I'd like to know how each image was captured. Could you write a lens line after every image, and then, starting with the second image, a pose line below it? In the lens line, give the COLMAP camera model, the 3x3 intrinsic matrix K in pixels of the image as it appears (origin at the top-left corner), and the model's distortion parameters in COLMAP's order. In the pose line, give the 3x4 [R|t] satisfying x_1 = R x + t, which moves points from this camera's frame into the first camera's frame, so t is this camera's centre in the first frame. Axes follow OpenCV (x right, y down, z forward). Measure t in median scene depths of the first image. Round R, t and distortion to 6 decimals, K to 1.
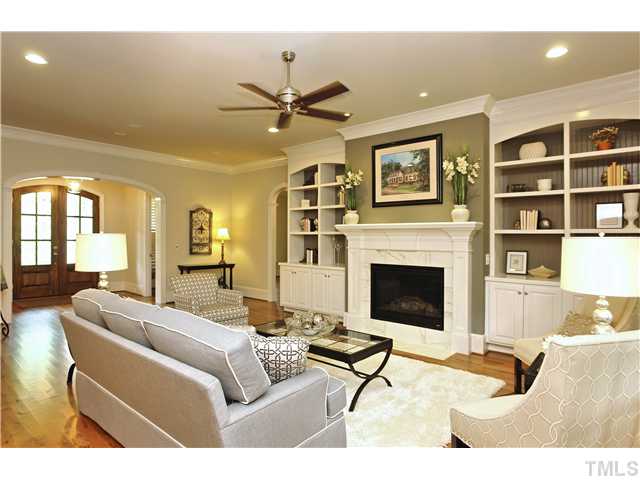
lens RADIAL K [[386.2, 0, 319.8], [0, 386.2, 238.7], [0, 0, 1]] dist [-0.001029, 0.003408]
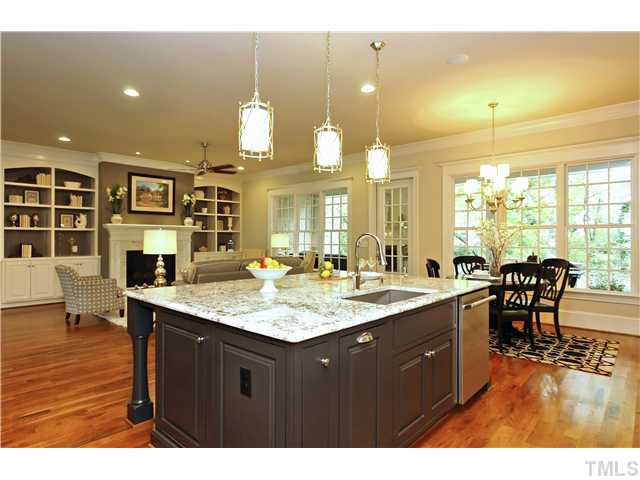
lens RADIAL K [[386.2, 0, 319.7], [0, 386.2, 237.6], [0, 0, 1]] dist [-0.001029, 0.003408]
pose [[0.032723, -0.005306, 0.999450, -1.395198], [0.000891, 0.999986, 0.005279, 0.006686], [-0.999464, 0.000718, 0.032727, 0.217779]]
